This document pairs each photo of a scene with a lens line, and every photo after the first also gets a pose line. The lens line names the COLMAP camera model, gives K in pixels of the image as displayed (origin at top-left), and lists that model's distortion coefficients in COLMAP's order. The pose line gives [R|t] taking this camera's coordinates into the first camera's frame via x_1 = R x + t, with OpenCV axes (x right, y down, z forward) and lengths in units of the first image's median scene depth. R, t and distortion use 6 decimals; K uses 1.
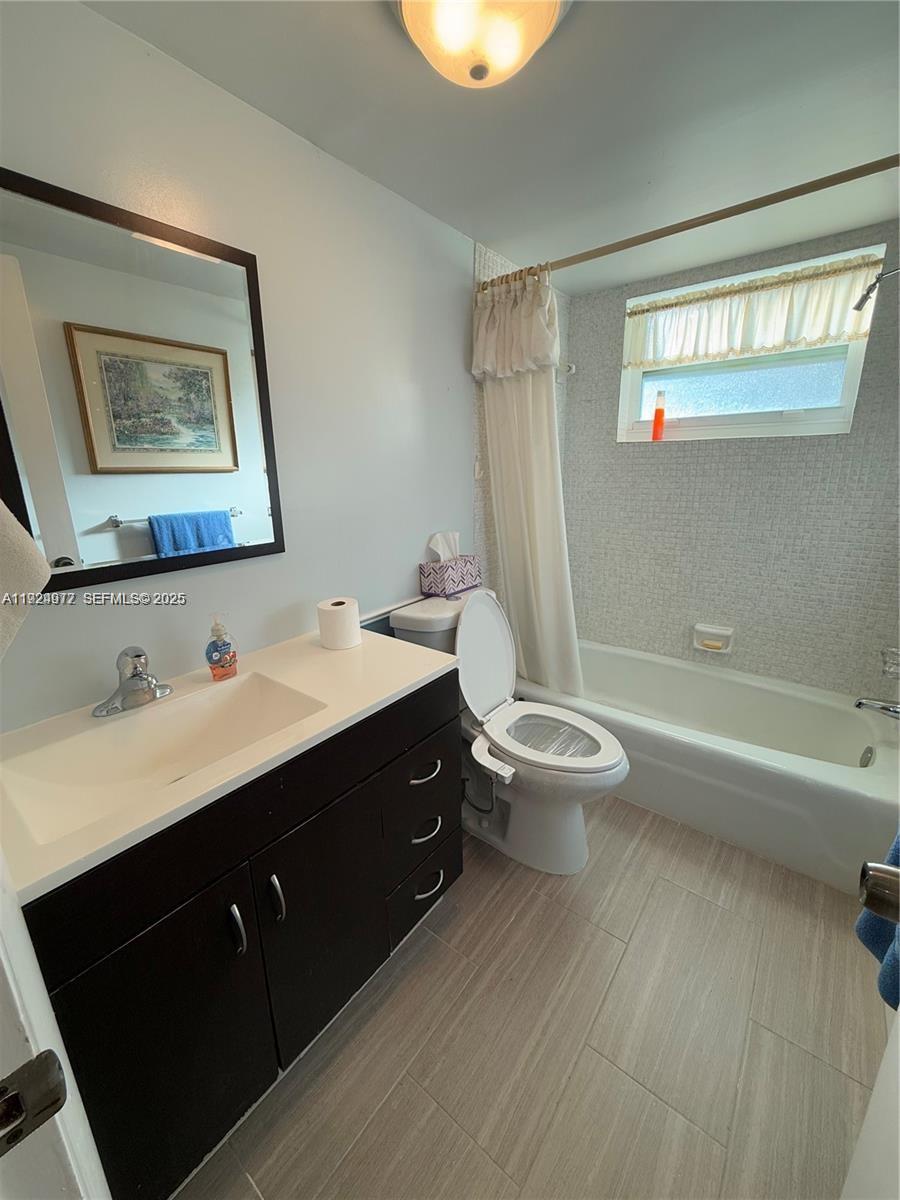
lens RADIAL K [[479.2, 0, 451.6], [0, 479.2, 594.1], [0, 0, 1]] dist [-0.000742, 0.000361]
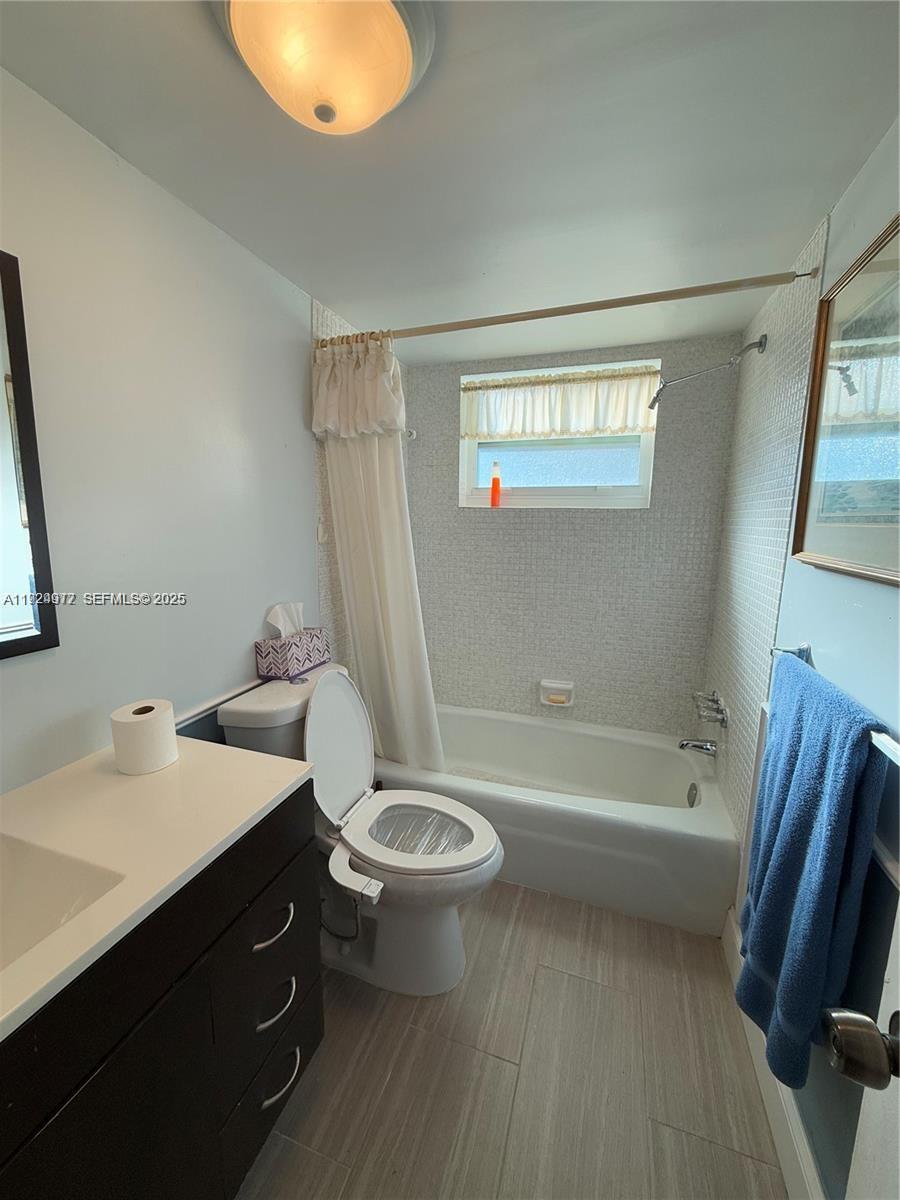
lens RADIAL K [[479.2, 0, 451.6], [0, 479.2, 594.1], [0, 0, 1]] dist [-0.000742, 0.000361]
pose [[0.943536, -0.024741, 0.330345, -0.017058], [0.059873, 0.993521, -0.096599, -0.044463], [-0.325814, 0.110924, 0.938904, 0.083813]]
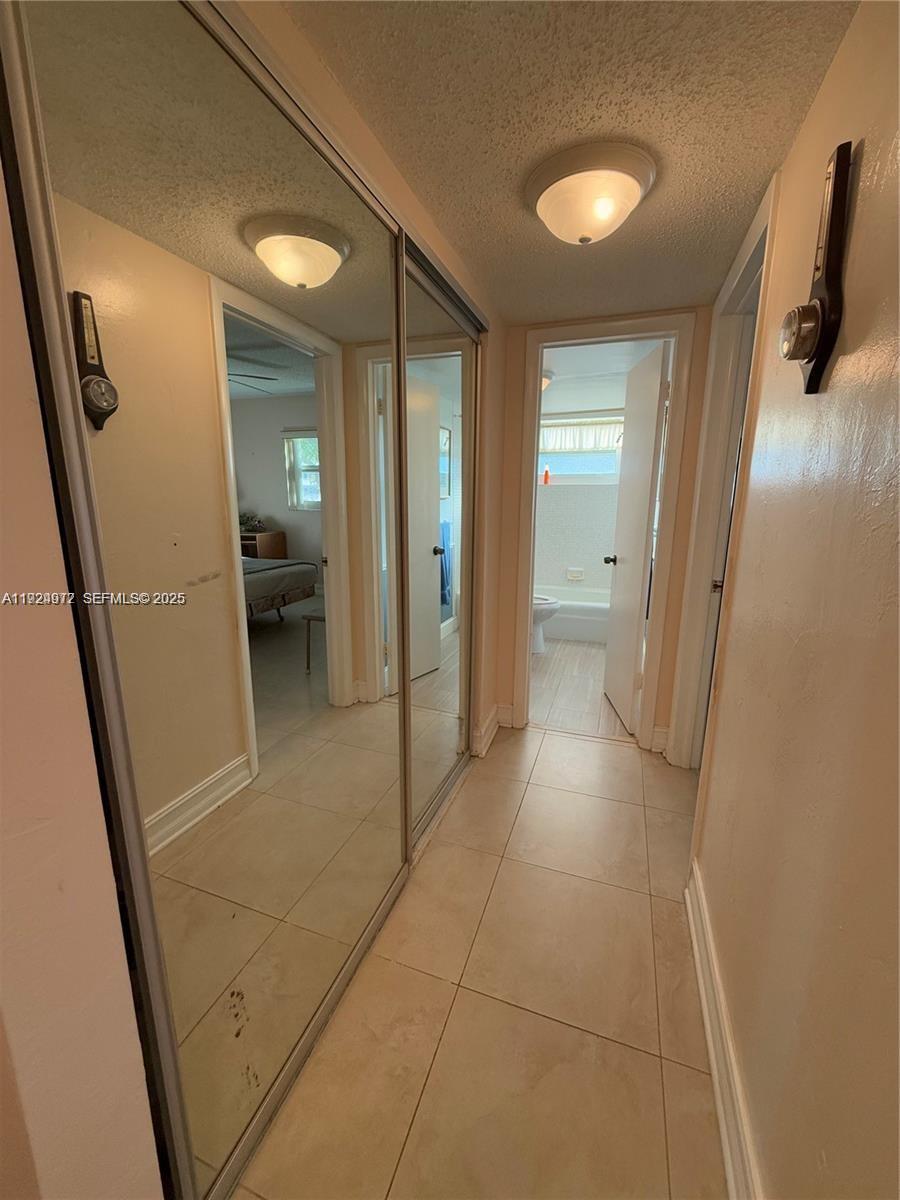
lens RADIAL K [[479.2, 0, 451.6], [0, 479.2, 594.1], [0, 0, 1]] dist [-0.000742, 0.000361]
pose [[0.948923, -0.049811, 0.311552, -0.861937], [0.066682, 0.996816, -0.043730, 0.305788], [-0.308382, 0.062271, 0.949222, -1.138888]]
